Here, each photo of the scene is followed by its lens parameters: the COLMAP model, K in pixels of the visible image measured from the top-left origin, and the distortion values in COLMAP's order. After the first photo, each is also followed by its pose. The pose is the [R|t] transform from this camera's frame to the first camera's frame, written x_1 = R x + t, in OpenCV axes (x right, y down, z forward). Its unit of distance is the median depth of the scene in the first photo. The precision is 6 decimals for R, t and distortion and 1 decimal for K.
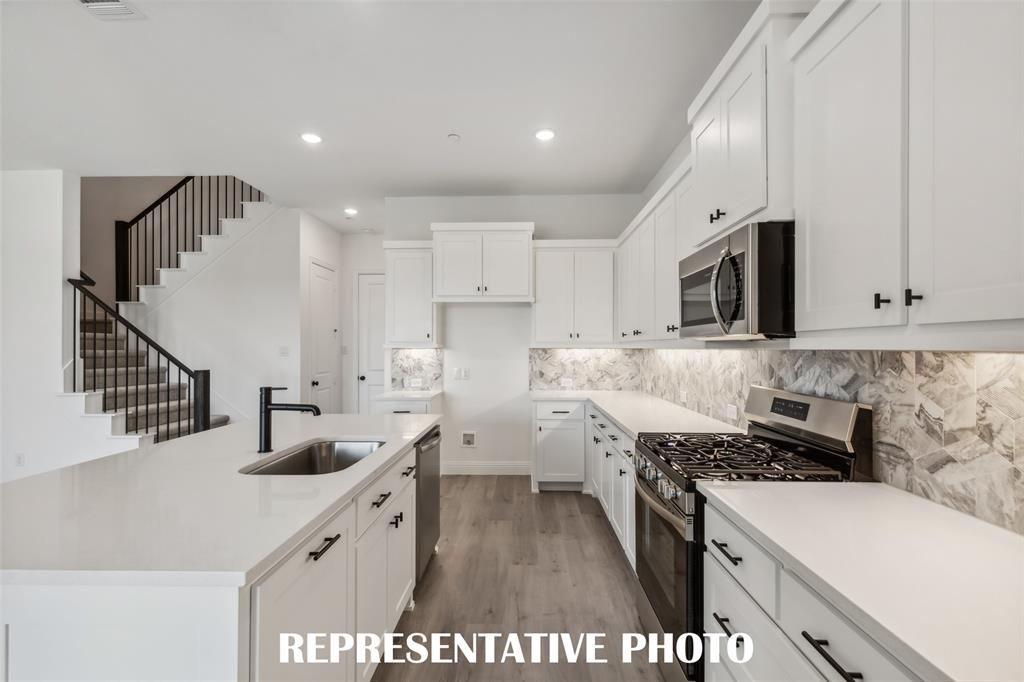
lens RADIAL K [[465.2, 0, 513.3], [0, 465.2, 339.7], [0, 0, 1]] dist [0.010655, 0.000231]
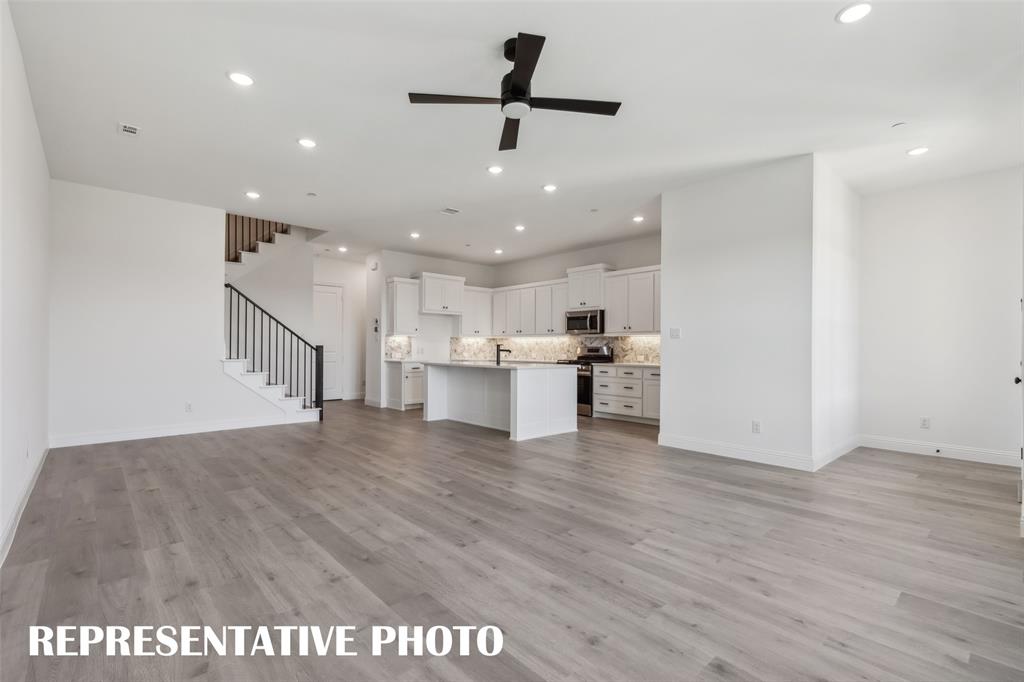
lens RADIAL K [[465.2, 0, 513.0], [0, 465.2, 347.4], [0, 0, 1]] dist [0.010655, 0.000231]
pose [[0.718631, 0.006282, 0.695363, -1.840800], [-0.017632, 0.999802, 0.009190, 0.059378], [-0.695168, -0.018865, 0.718599, -0.977462]]
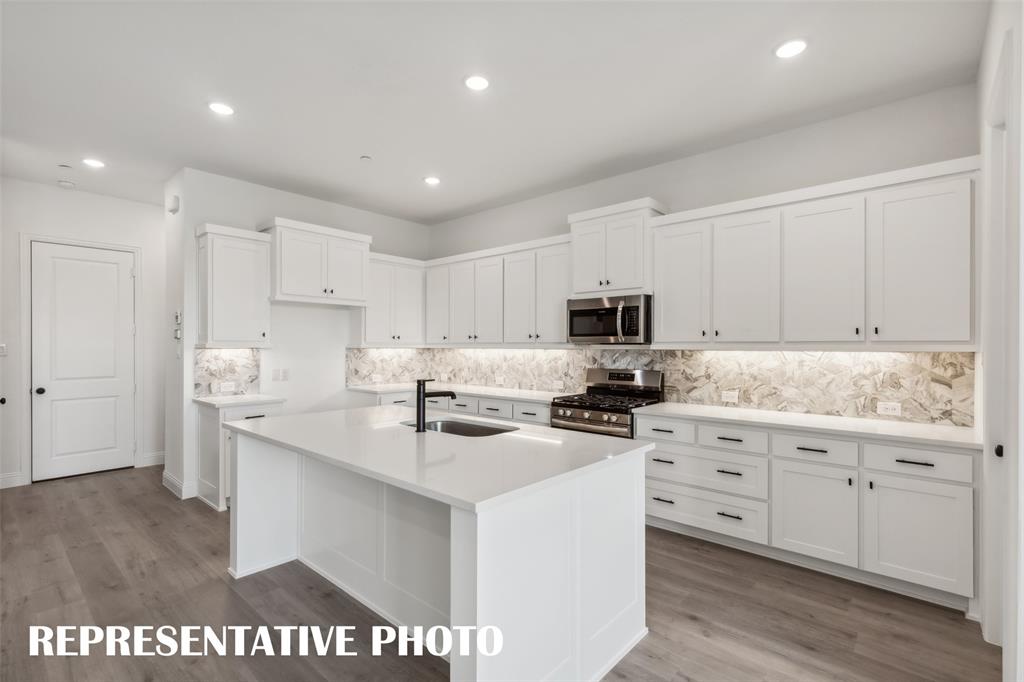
lens RADIAL K [[465.2, 0, 512.4], [0, 465.2, 349.0], [0, 0, 1]] dist [0.010655, 0.000231]
pose [[0.641123, -0.000987, 0.767437, -0.876512], [-0.015776, 0.999771, 0.014465, -0.001925], [-0.767276, -0.021381, 0.640961, 0.014241]]
